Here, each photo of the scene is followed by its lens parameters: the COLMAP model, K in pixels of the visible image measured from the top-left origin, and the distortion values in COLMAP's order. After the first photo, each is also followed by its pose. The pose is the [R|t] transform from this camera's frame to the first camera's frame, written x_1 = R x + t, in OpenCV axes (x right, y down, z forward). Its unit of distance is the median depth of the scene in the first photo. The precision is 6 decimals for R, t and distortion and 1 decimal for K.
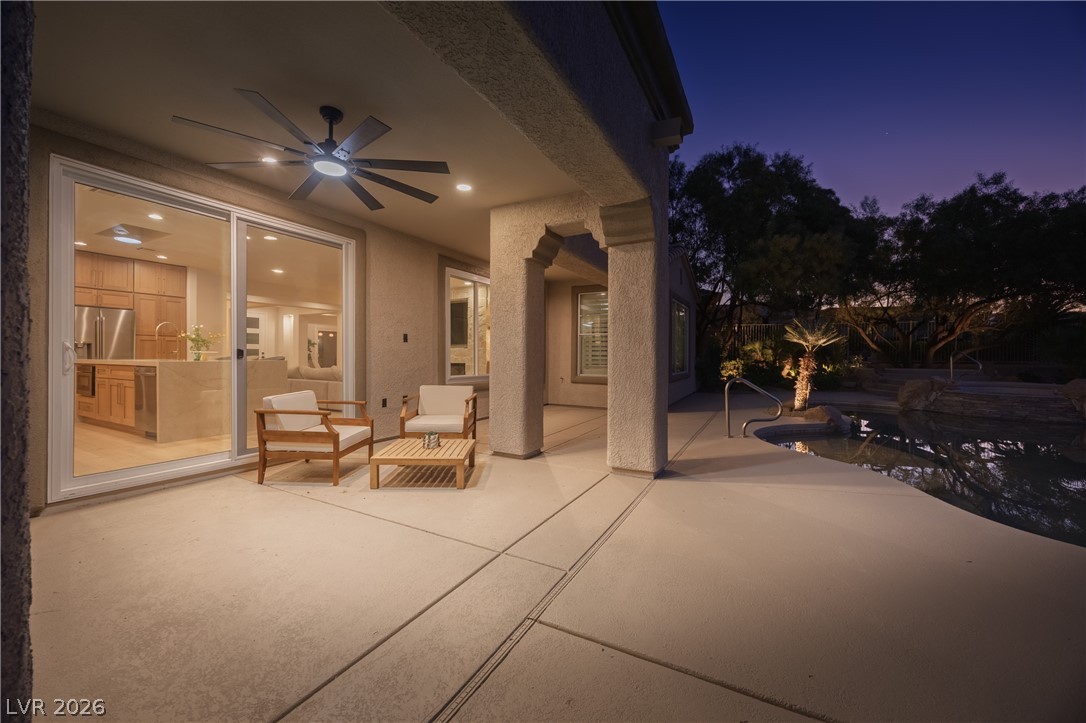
lens RADIAL K [[426.2, 0, 525.2], [0, 426.2, 357.3], [0, 0, 1]] dist [-0.003776, 0.000114]
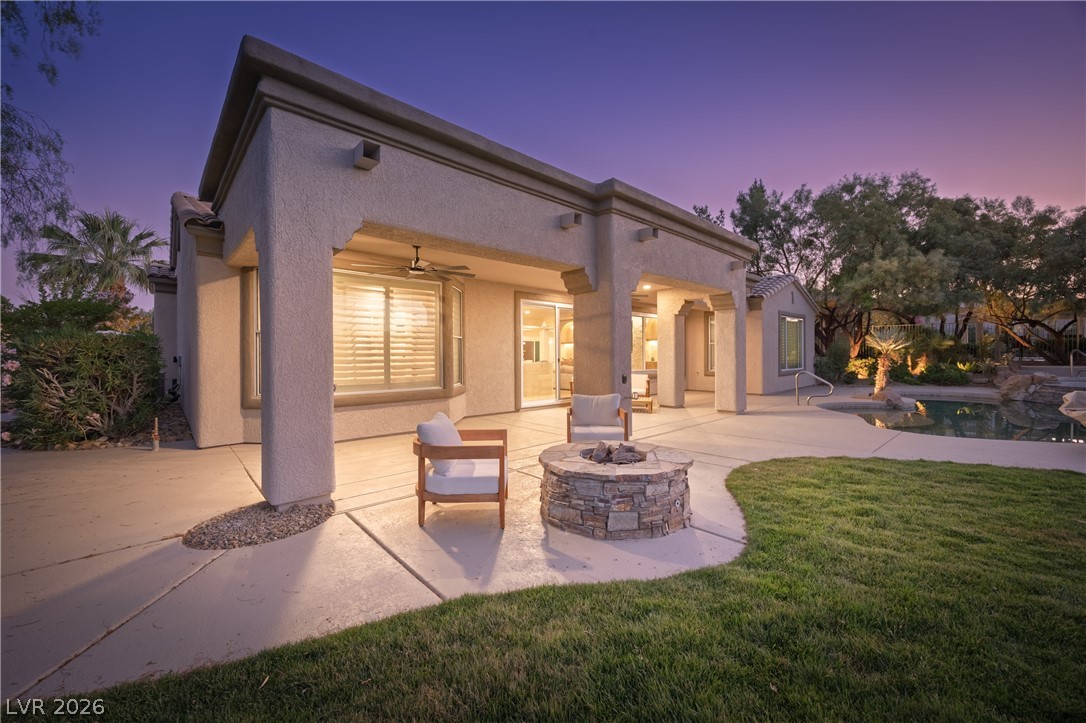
lens RADIAL K [[421.0, 0, 543.0], [0, 421.0, 361.5], [0, 0, 1]] dist [-0.001426, 0.000004]
pose [[0.959746, -0.007725, -0.280764, -0.021997], [0.010609, 0.999905, 0.008754, -0.011439], [0.280670, -0.011381, 0.959737, -0.637130]]
